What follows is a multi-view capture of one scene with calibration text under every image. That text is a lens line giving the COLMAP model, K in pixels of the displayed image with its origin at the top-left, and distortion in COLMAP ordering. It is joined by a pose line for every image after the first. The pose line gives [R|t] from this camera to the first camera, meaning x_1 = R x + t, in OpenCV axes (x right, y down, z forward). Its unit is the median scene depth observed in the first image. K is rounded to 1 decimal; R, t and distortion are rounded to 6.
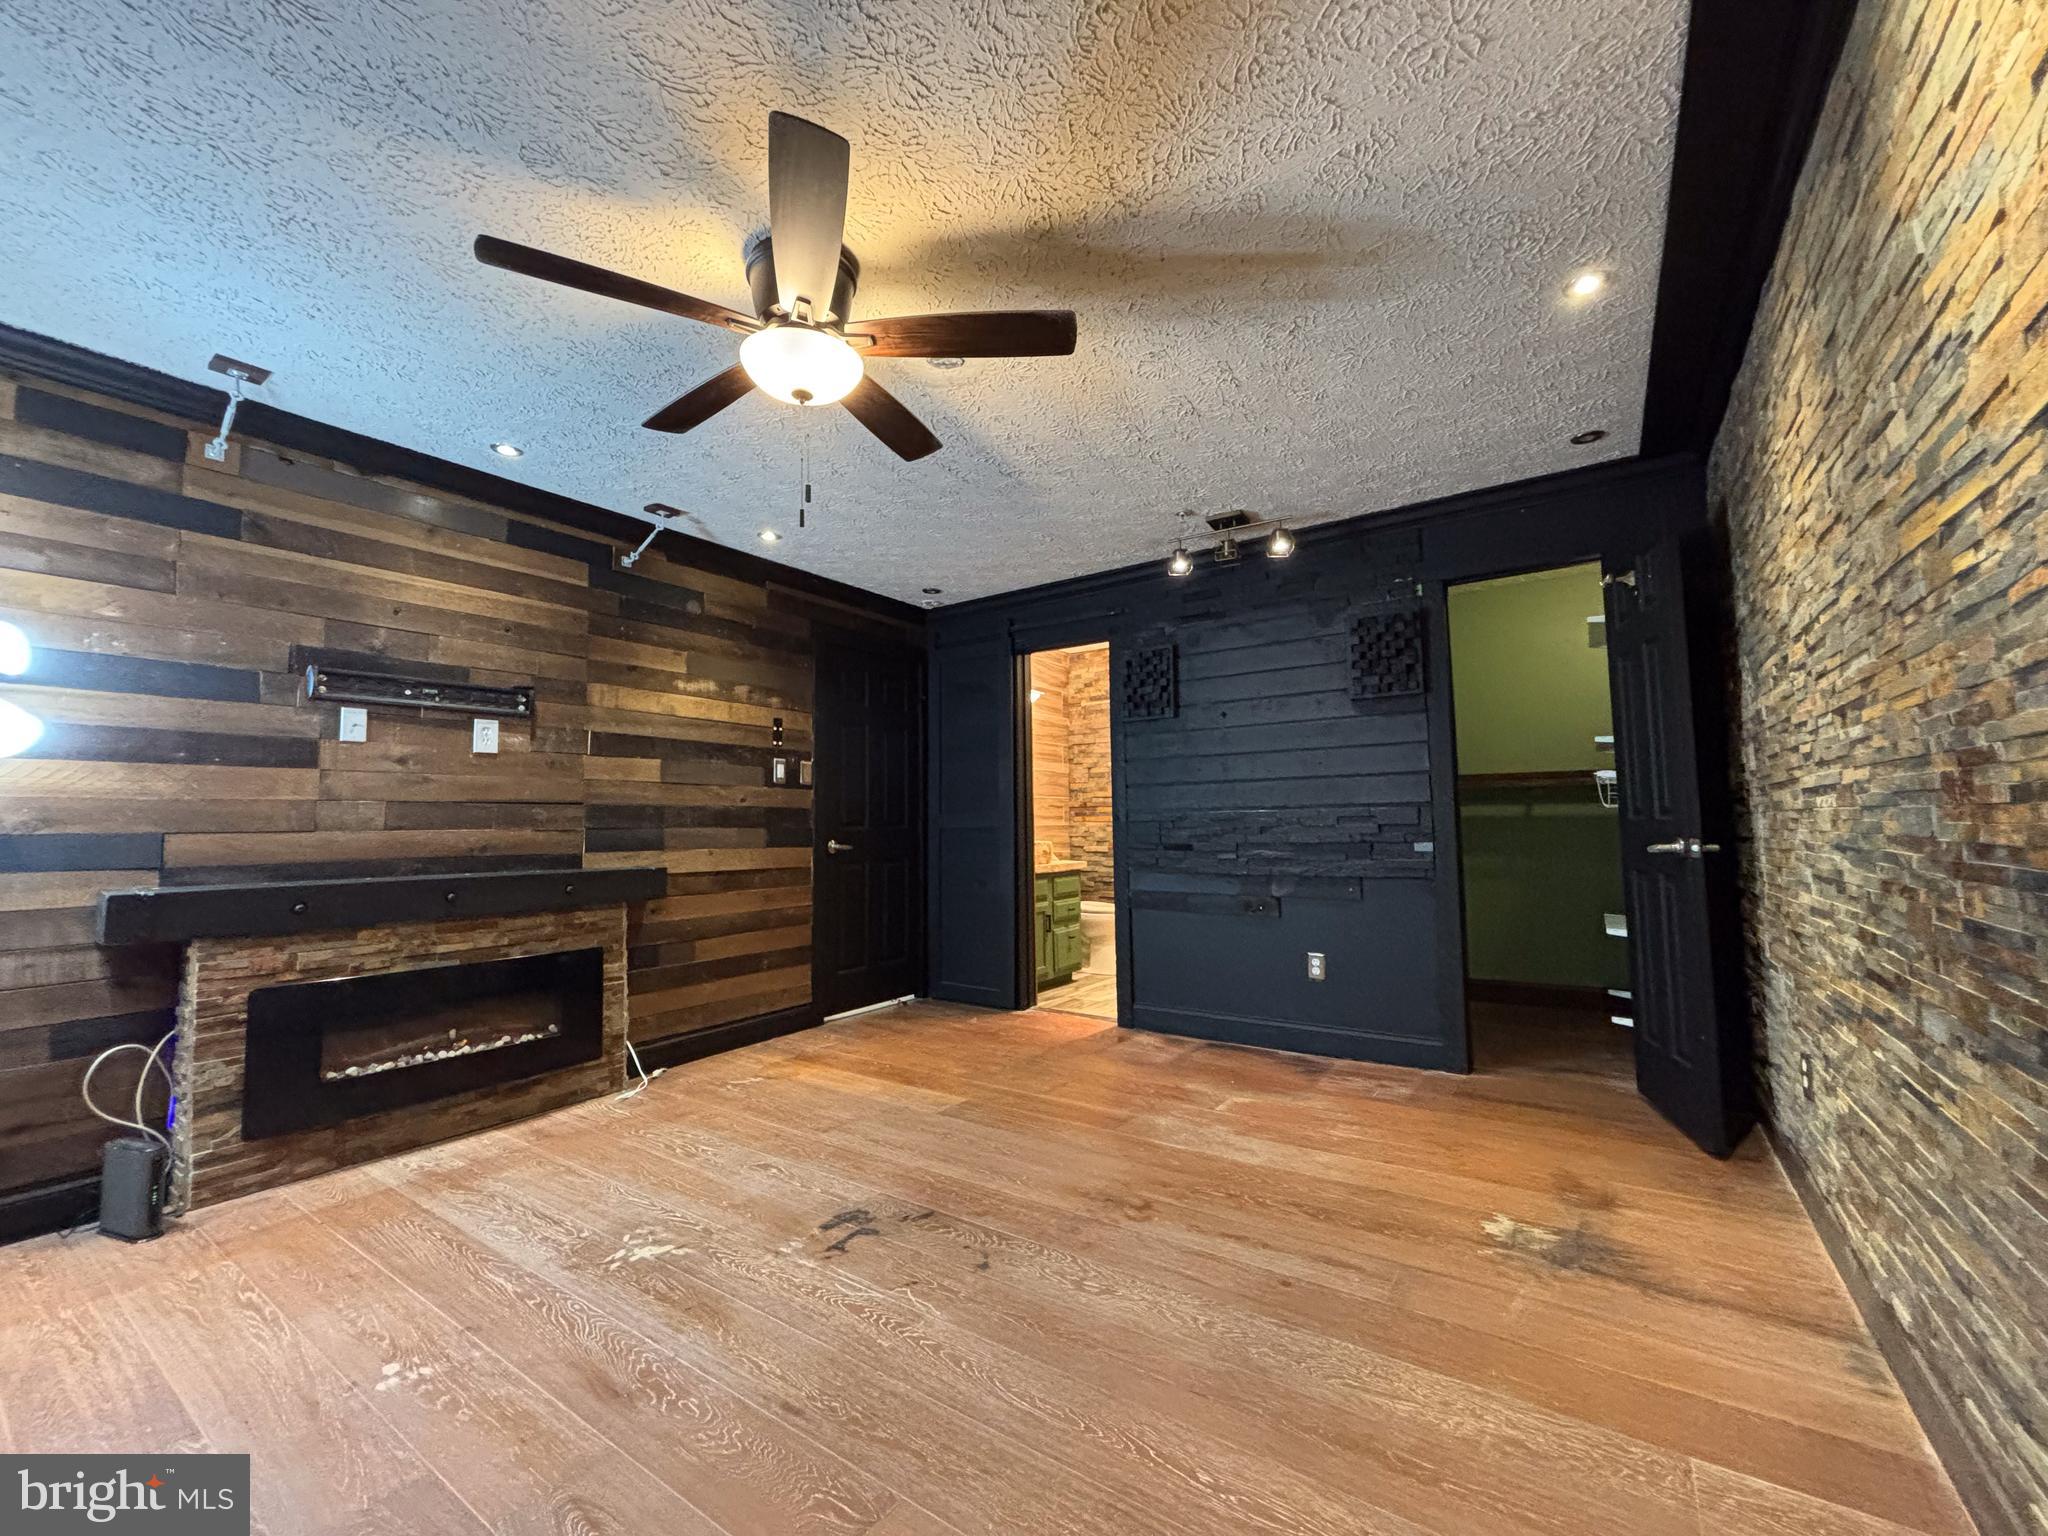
lens RADIAL K [[827.5, 0, 1014.7], [0, 827.5, 759.4], [0, 0, 1]] dist [0.006753, -0.001758]
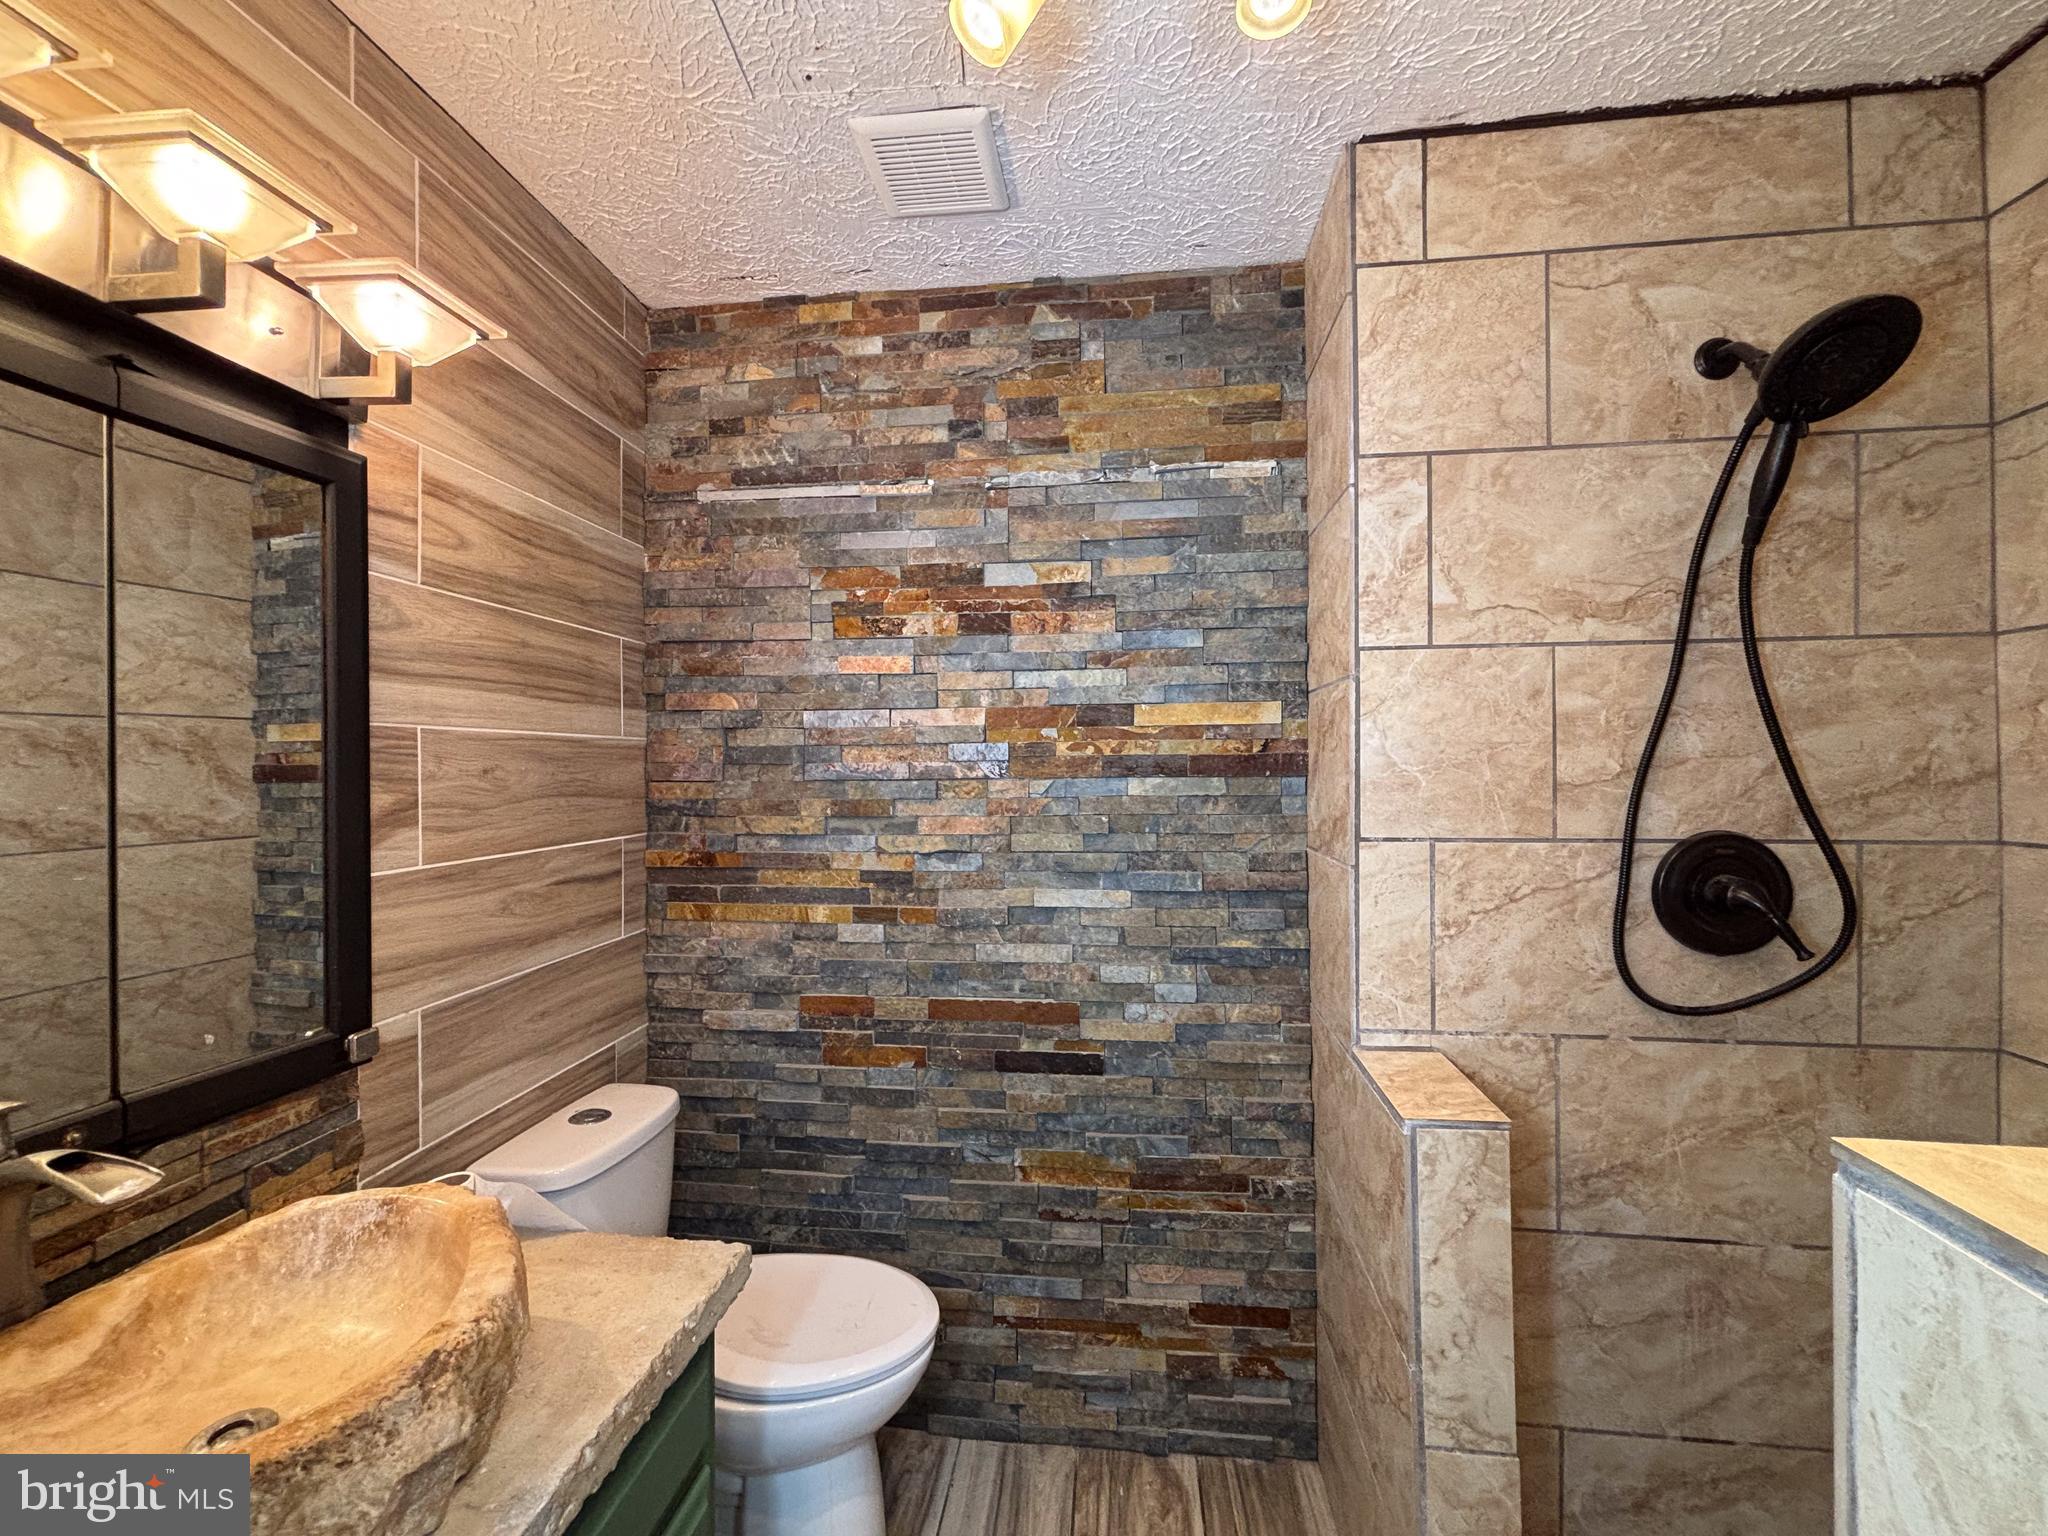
lens RADIAL K [[827.5, 0, 1030.3], [0, 827.5, 766.9], [0, 0, 1]] dist [0.006753, -0.001758]
pose [[0.874124, 0.004862, 0.485679, 0.101411], [-0.041460, 0.997047, 0.064637, 0.001723], [-0.483930, -0.076637, 0.871744, 1.636080]]
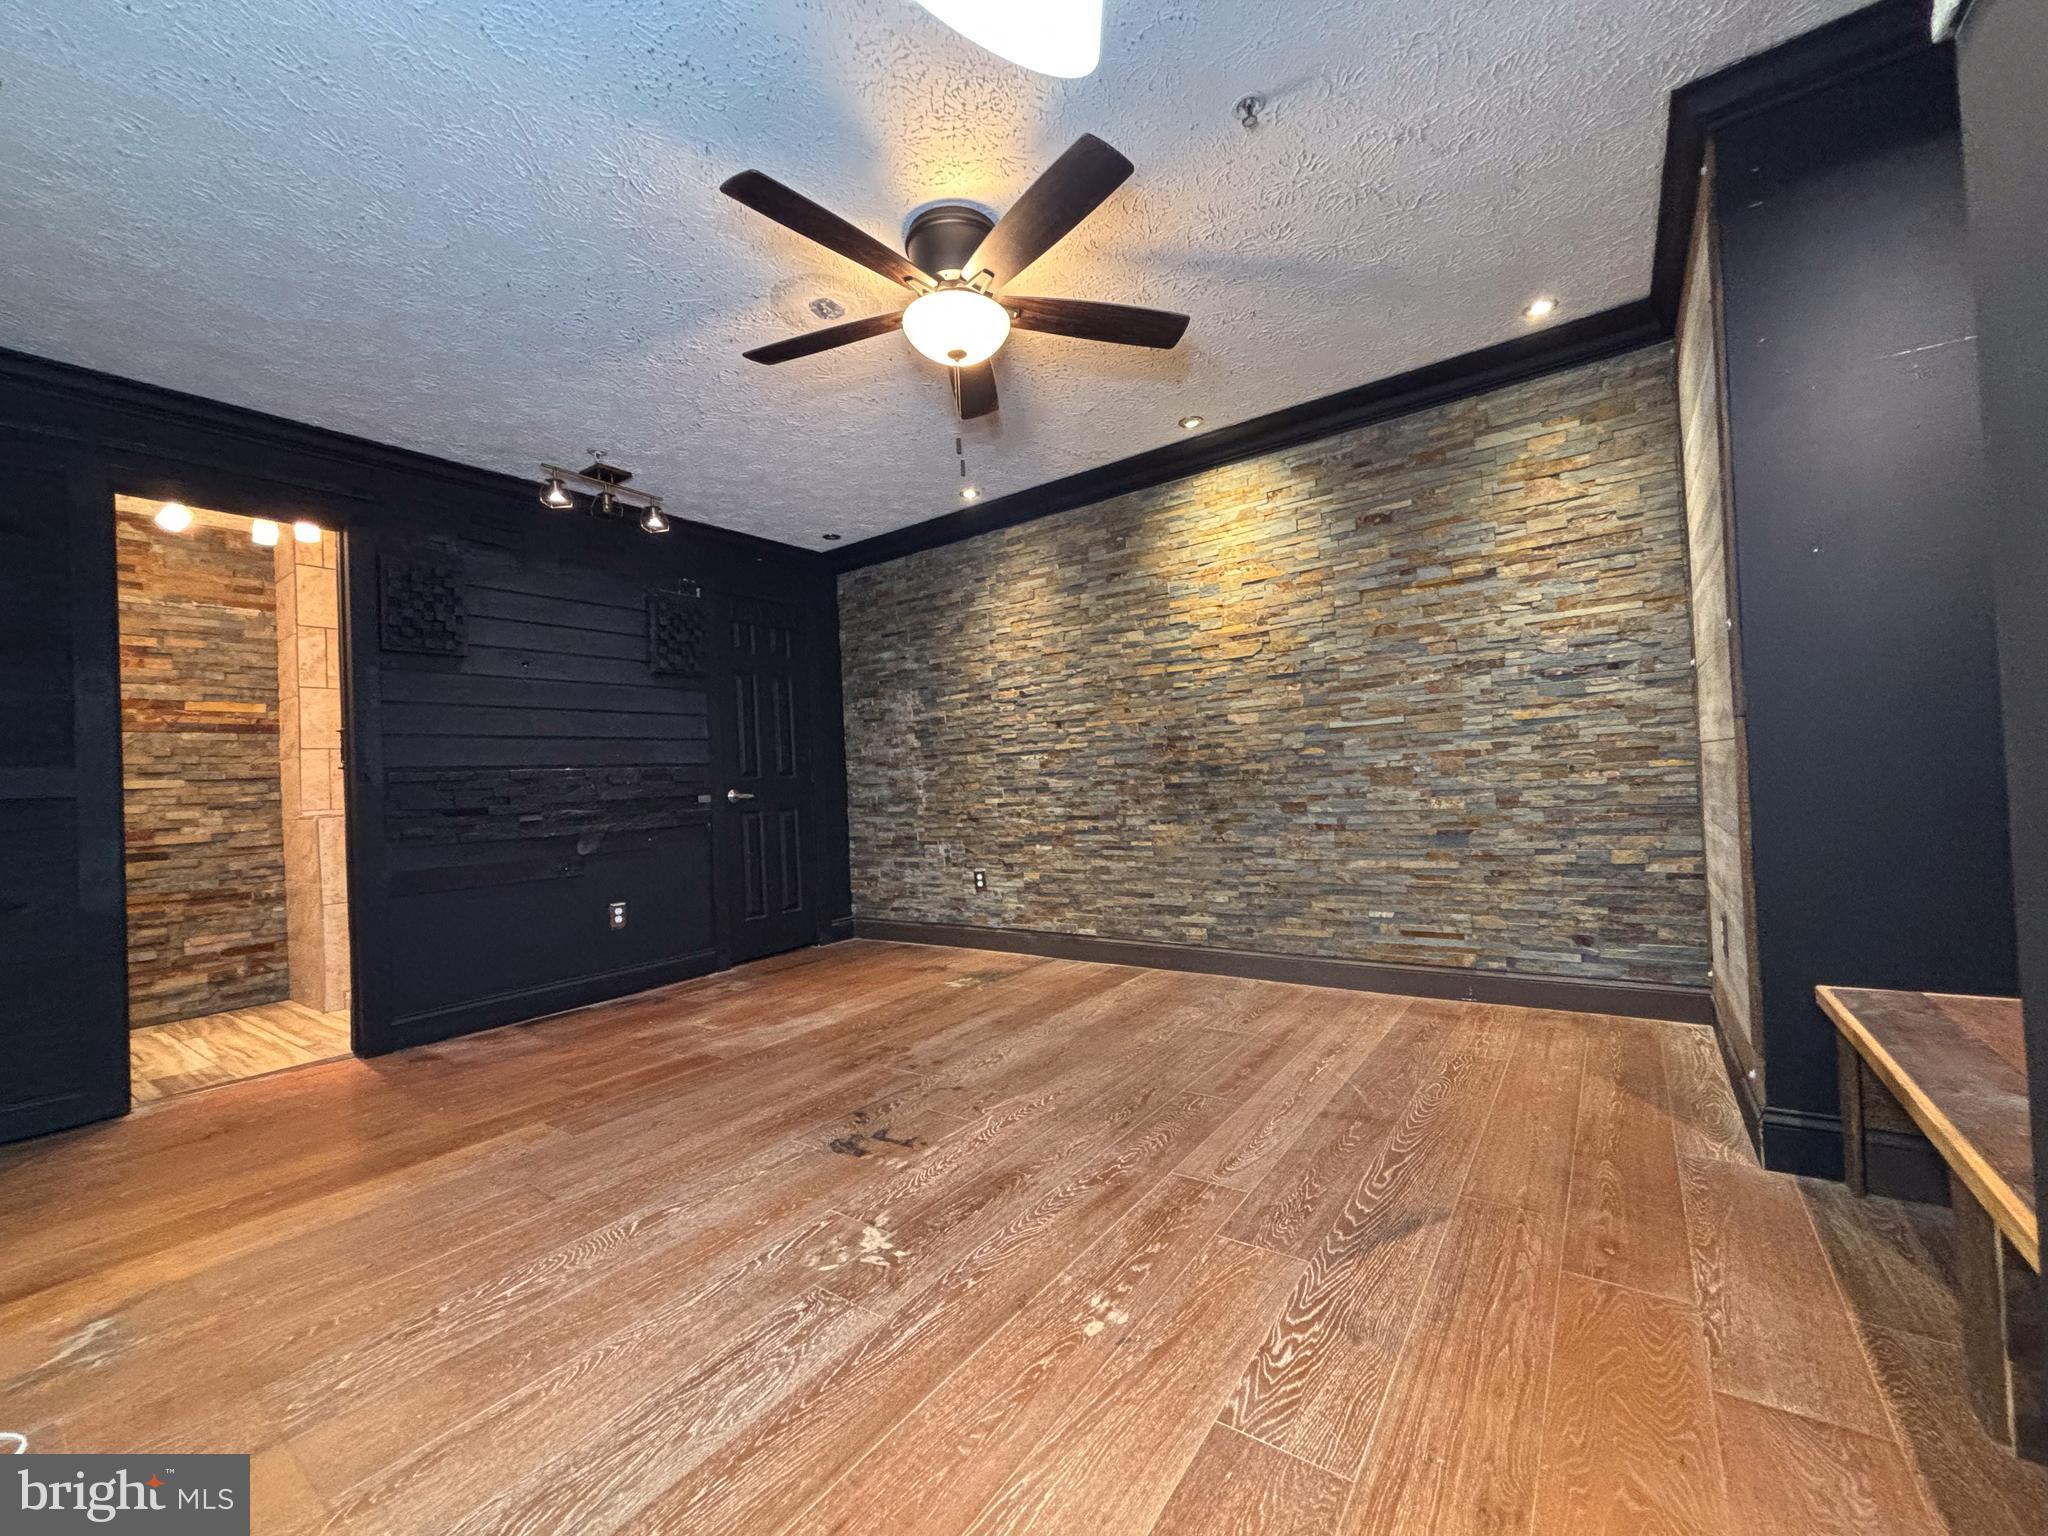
lens RADIAL K [[827.5, 0, 1024.0], [0, 827.5, 770.3], [0, 0, 1]] dist [0.006753, -0.001758]
pose [[0.012195, 0.029076, 0.999503, -0.970823], [-0.035330, 0.998966, -0.028629, 0.102697], [-0.999301, -0.034963, 0.013210, 0.641875]]
